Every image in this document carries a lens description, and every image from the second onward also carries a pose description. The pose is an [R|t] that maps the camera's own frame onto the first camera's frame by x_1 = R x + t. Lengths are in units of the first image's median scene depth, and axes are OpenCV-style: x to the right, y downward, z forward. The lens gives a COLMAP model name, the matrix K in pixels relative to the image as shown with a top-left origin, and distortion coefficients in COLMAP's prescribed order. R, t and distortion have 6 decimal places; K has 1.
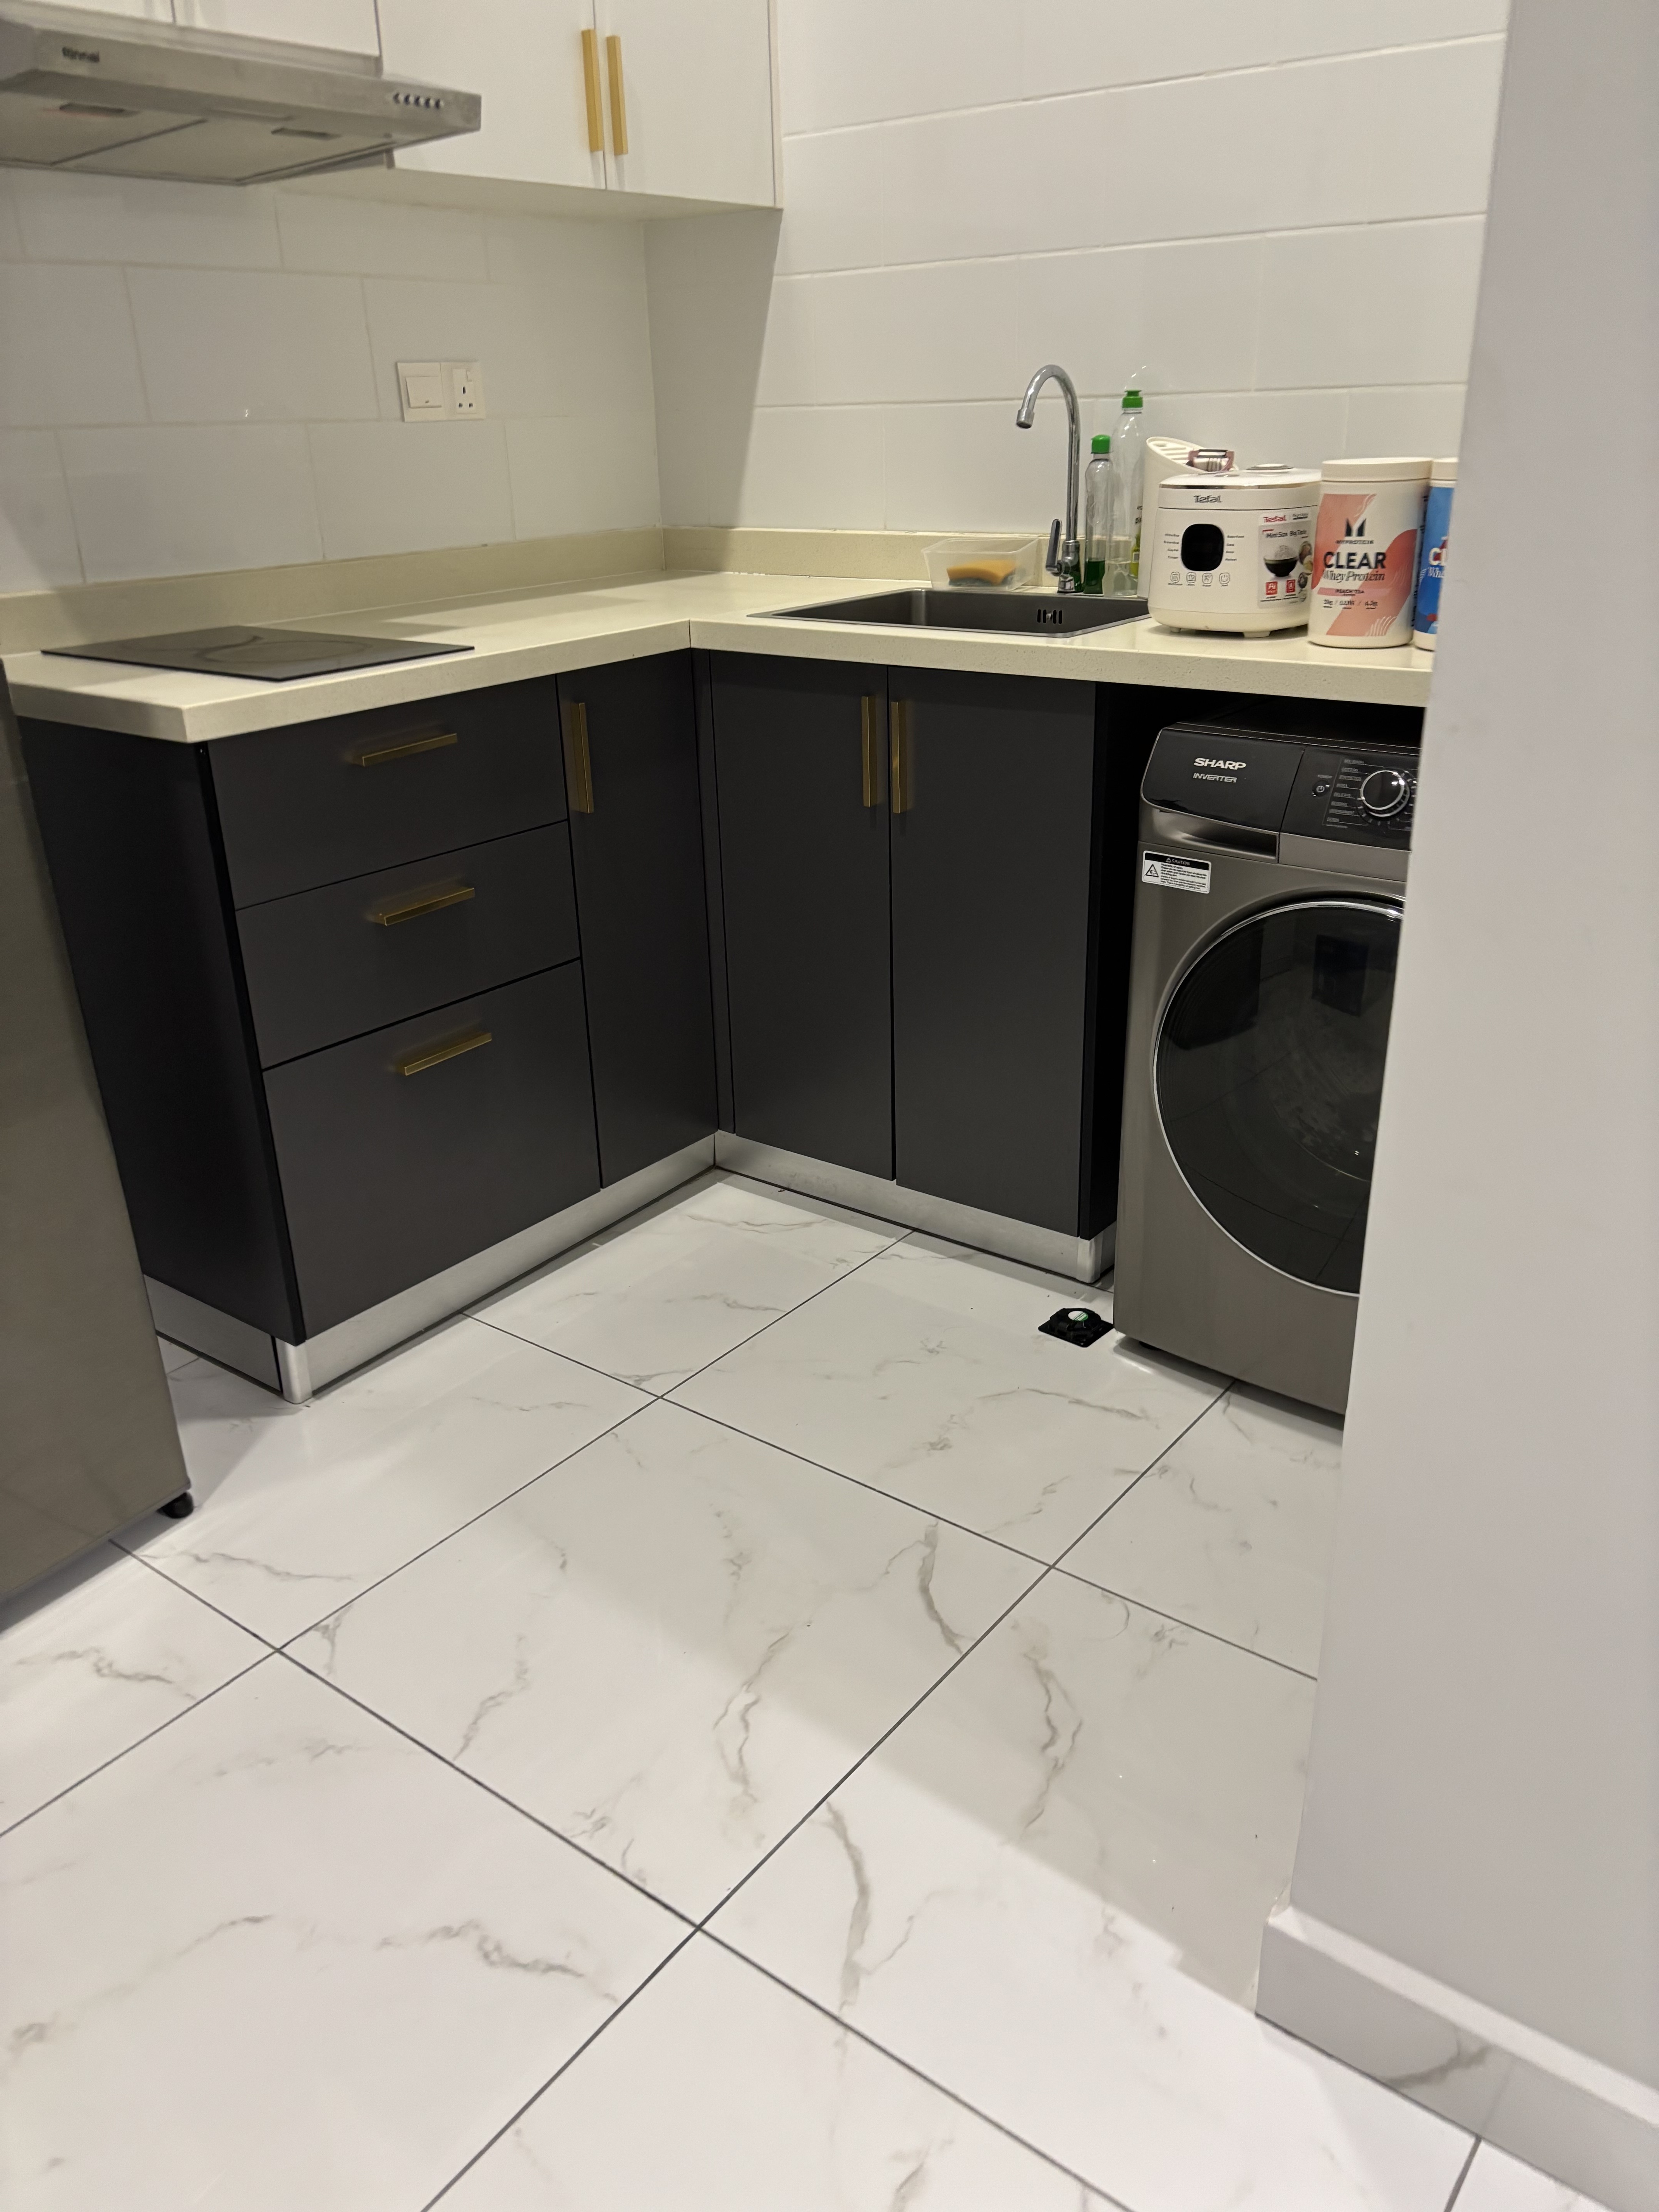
lens RADIAL K [[1674.0, 0, 828.5], [0, 1674.0, 1104.3], [0, 0, 1]] dist [0.015067, 0.001916]
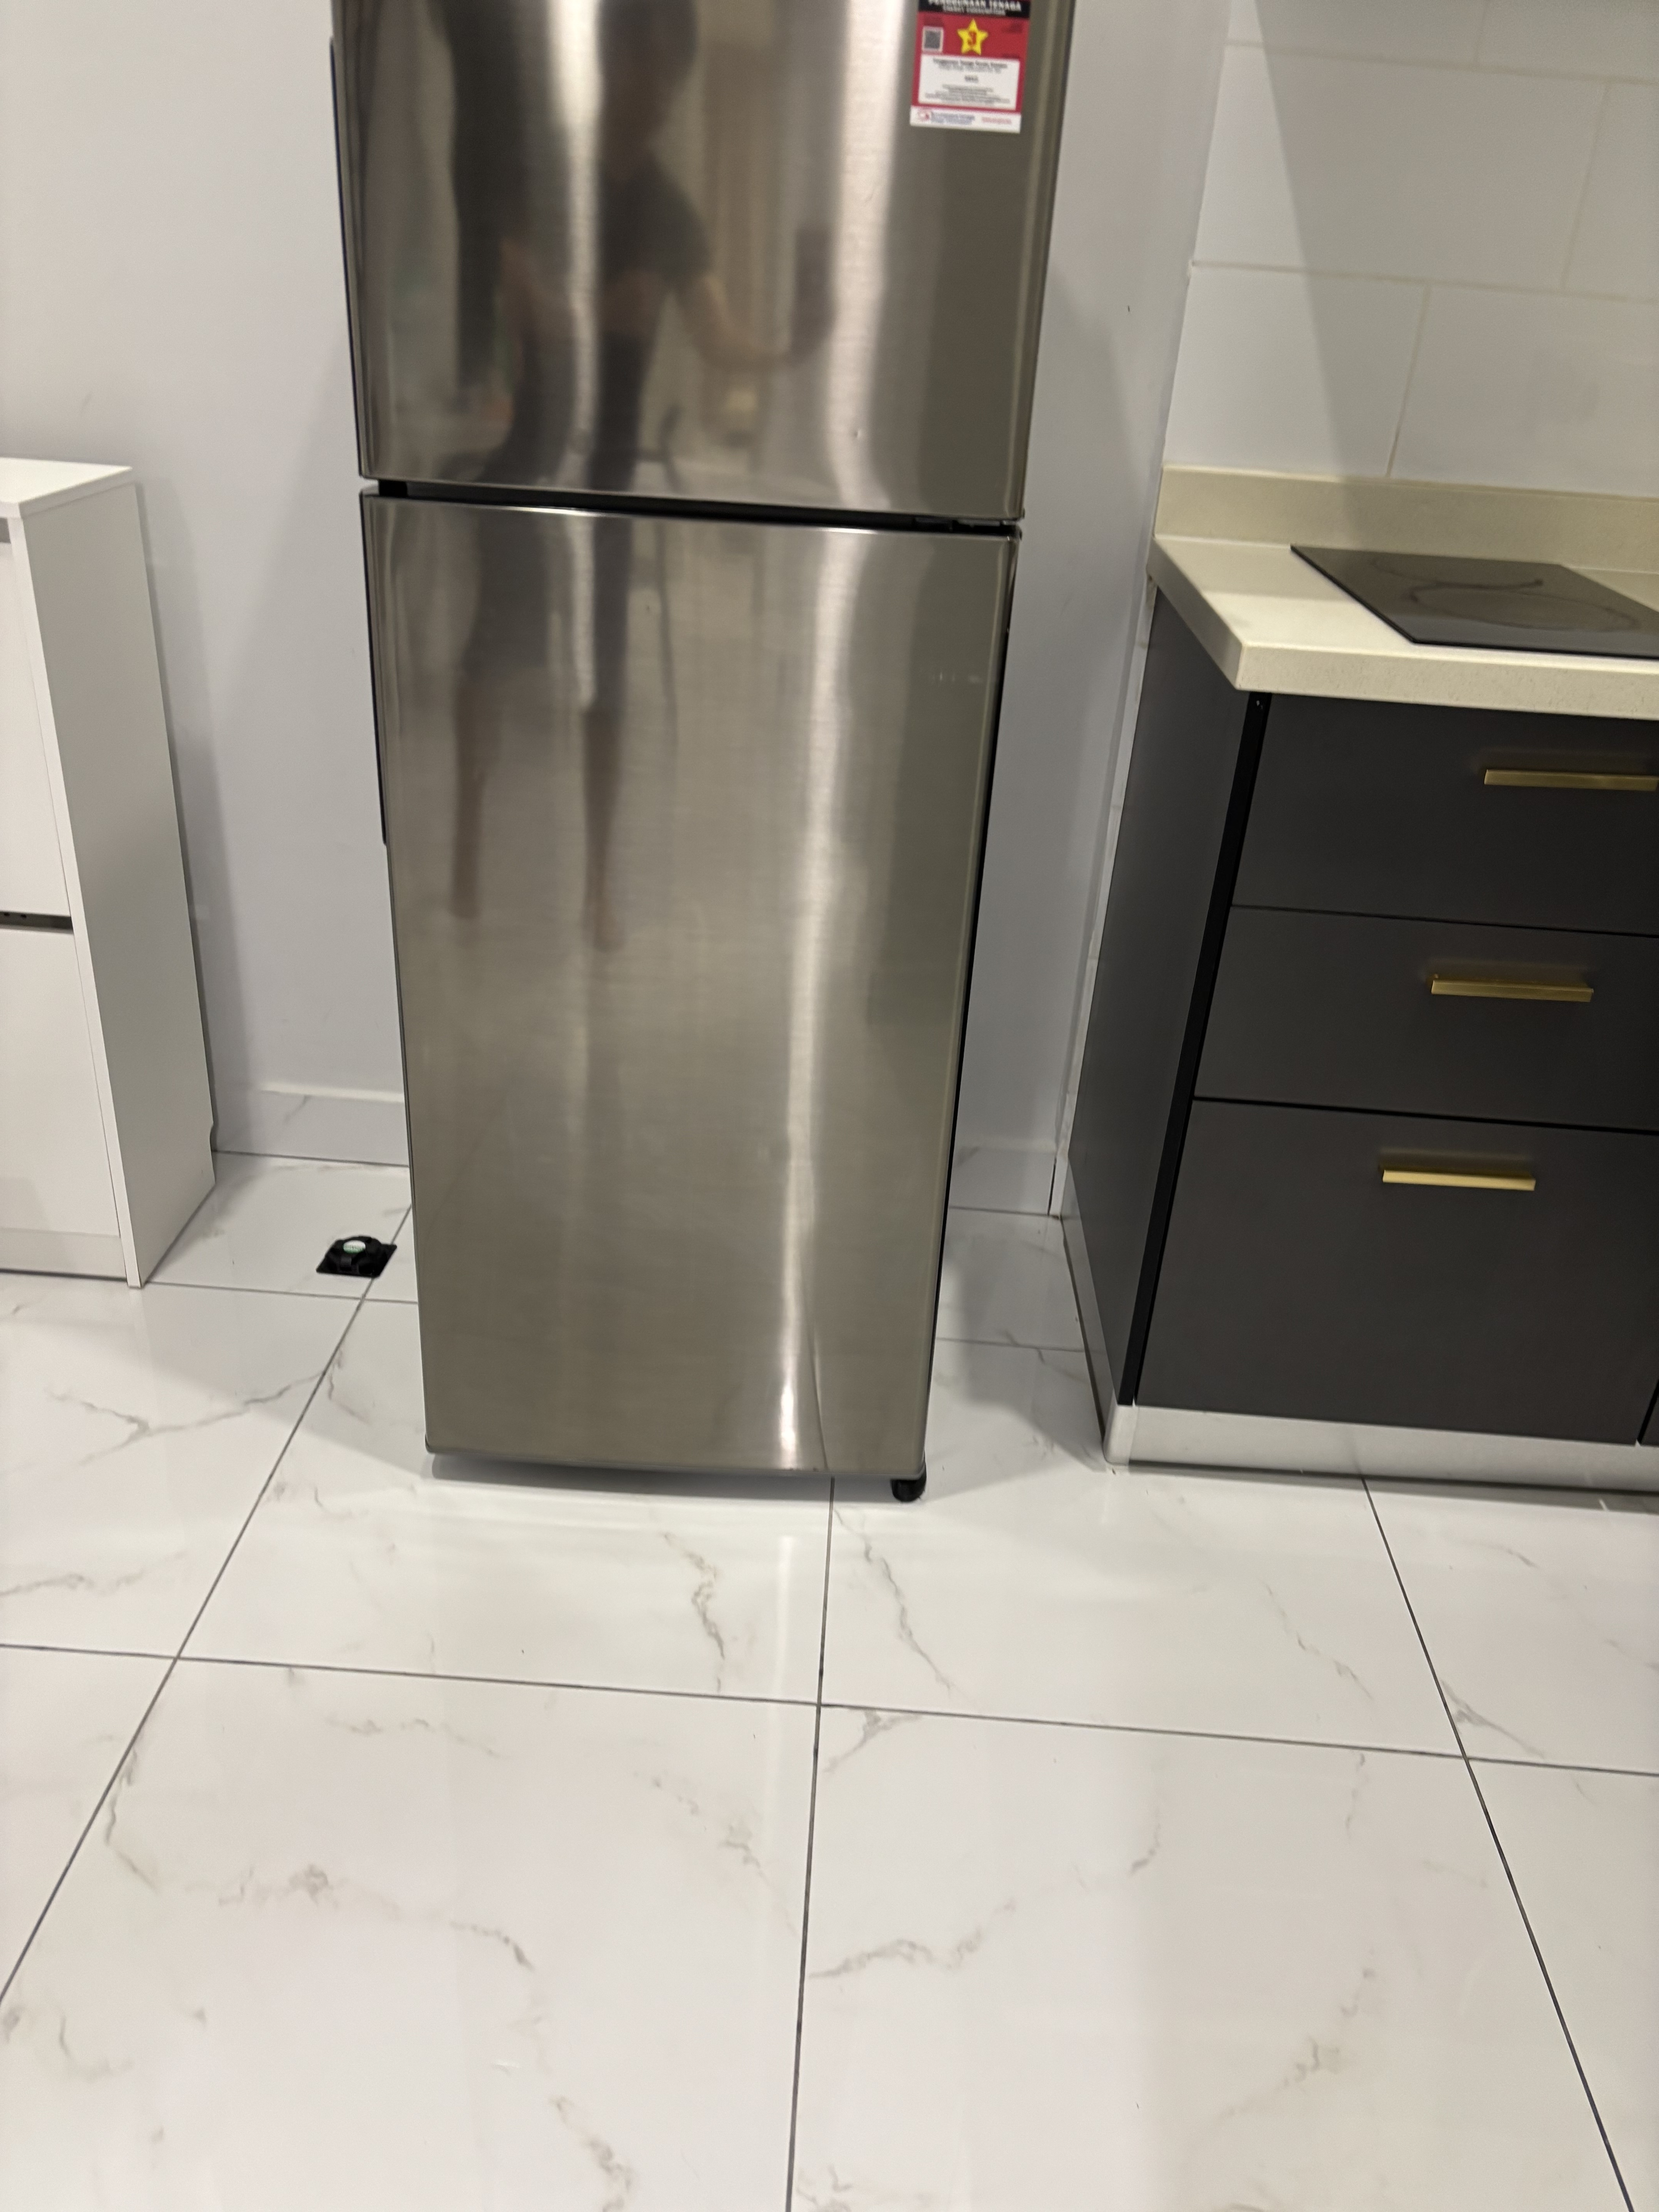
lens RADIAL K [[1674.0, 0, 831.4], [0, 1674.0, 1113.9], [0, 0, 1]] dist [0.015067, 0.001916]
pose [[0.569757, 0.433272, -0.698322, 0.139797], [-0.389642, 0.890573, 0.234647, -0.143127], [0.723572, 0.138404, 0.676231, 0.346562]]
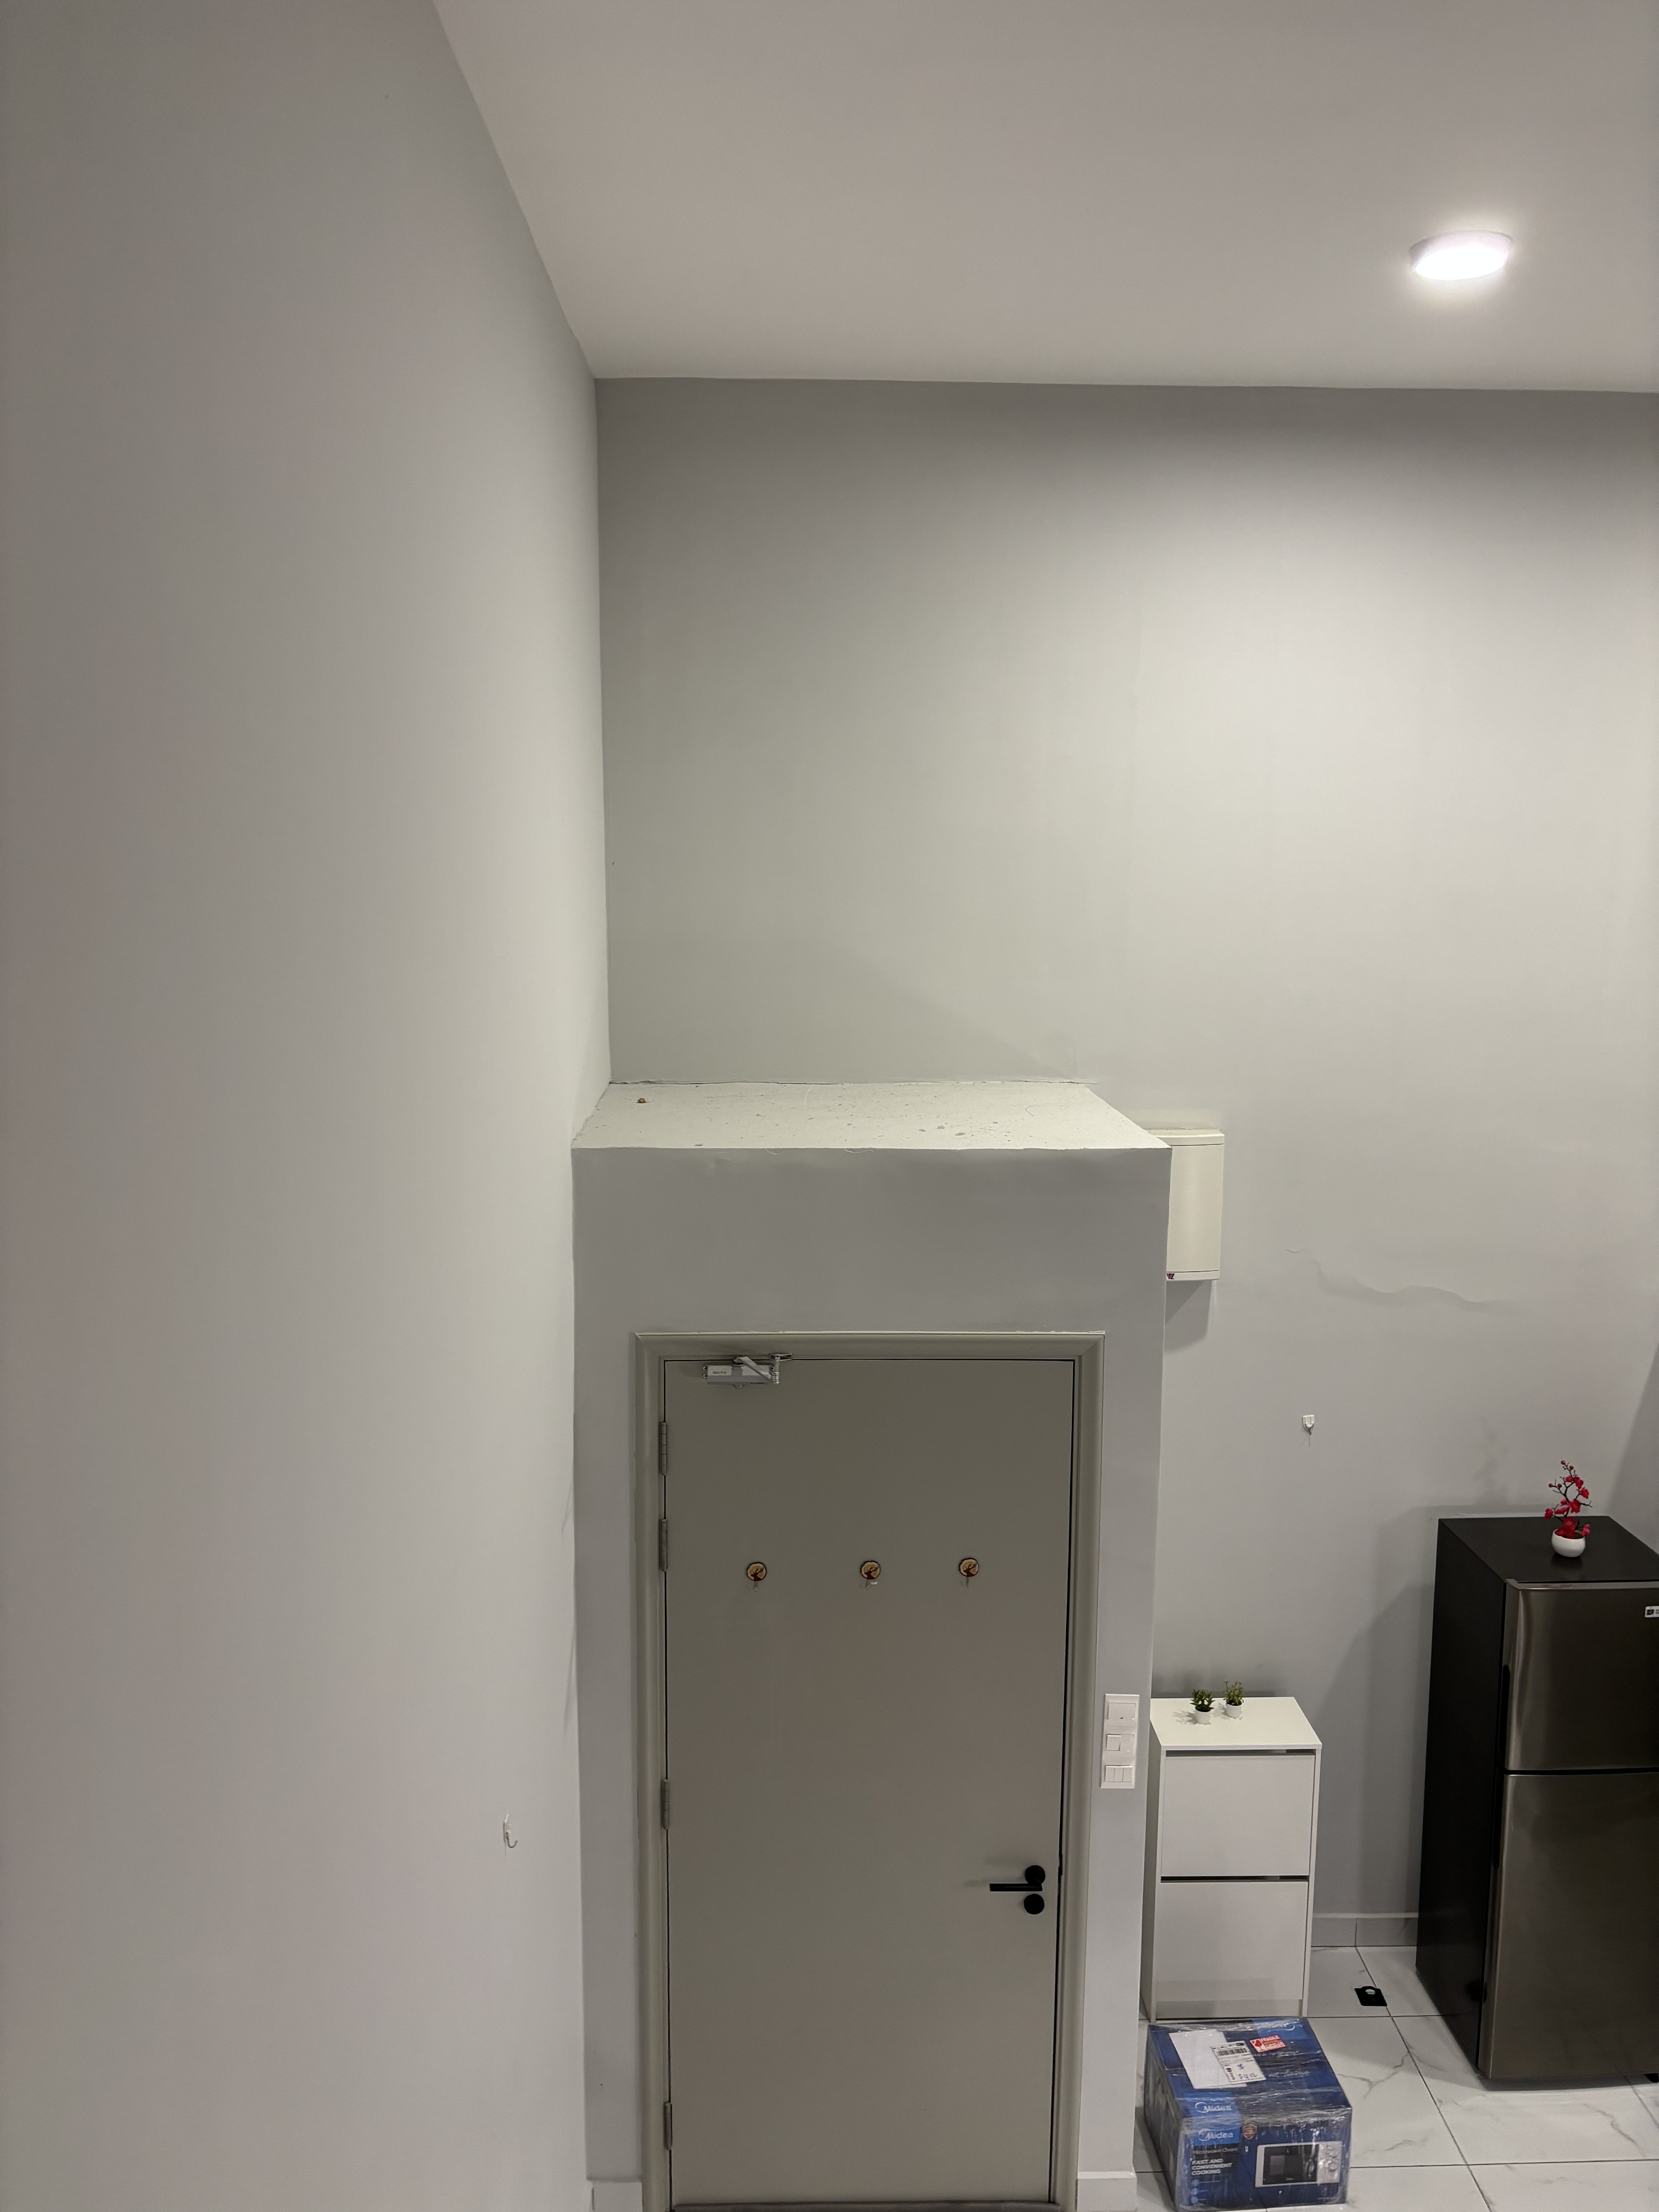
lens RADIAL K [[1674.0, 0, 825.3], [0, 1674.0, 1108.3], [0, 0, 1]] dist [0.015067, 0.001916]
pose [[0.659029, 0.119959, -0.742490, 0.483714], [-0.314689, 0.940614, -0.127347, -0.397771], [0.683119, 0.317578, 0.657641, -1.871384]]
